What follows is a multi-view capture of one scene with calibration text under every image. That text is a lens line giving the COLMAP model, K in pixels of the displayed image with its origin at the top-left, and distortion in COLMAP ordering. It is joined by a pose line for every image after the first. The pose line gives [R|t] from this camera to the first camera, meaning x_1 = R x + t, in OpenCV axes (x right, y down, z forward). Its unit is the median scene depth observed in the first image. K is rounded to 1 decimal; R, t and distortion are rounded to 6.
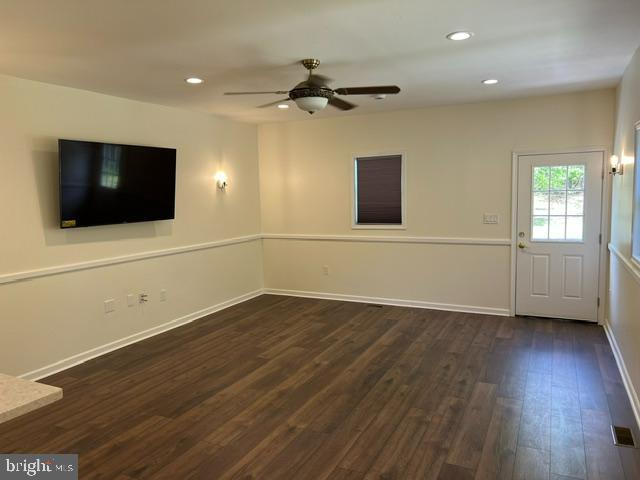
lens RADIAL K [[493.2, 0, 321.8], [0, 493.2, 239.4], [0, 0, 1]] dist [0.051984, -0.006510]
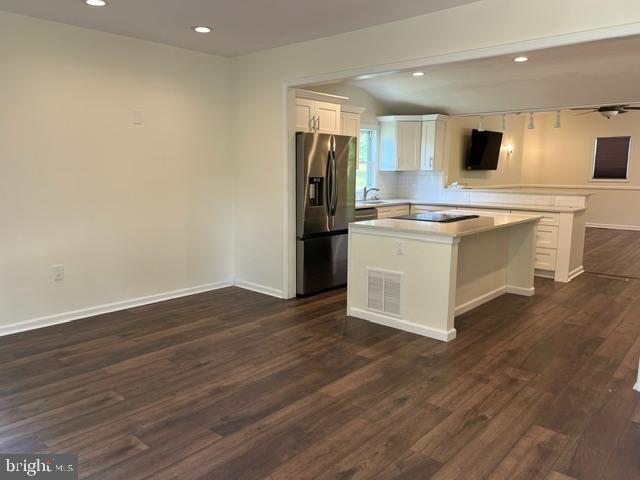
lens RADIAL K [[493.2, 0, 320.2], [0, 493.2, 242.2], [0, 0, 1]] dist [0.051984, -0.006510]
pose [[0.968262, 0.075920, -0.238128, -0.657430], [-0.060178, 0.995536, 0.072705, 0.188043], [0.242585, -0.056068, 0.968509, -1.395439]]
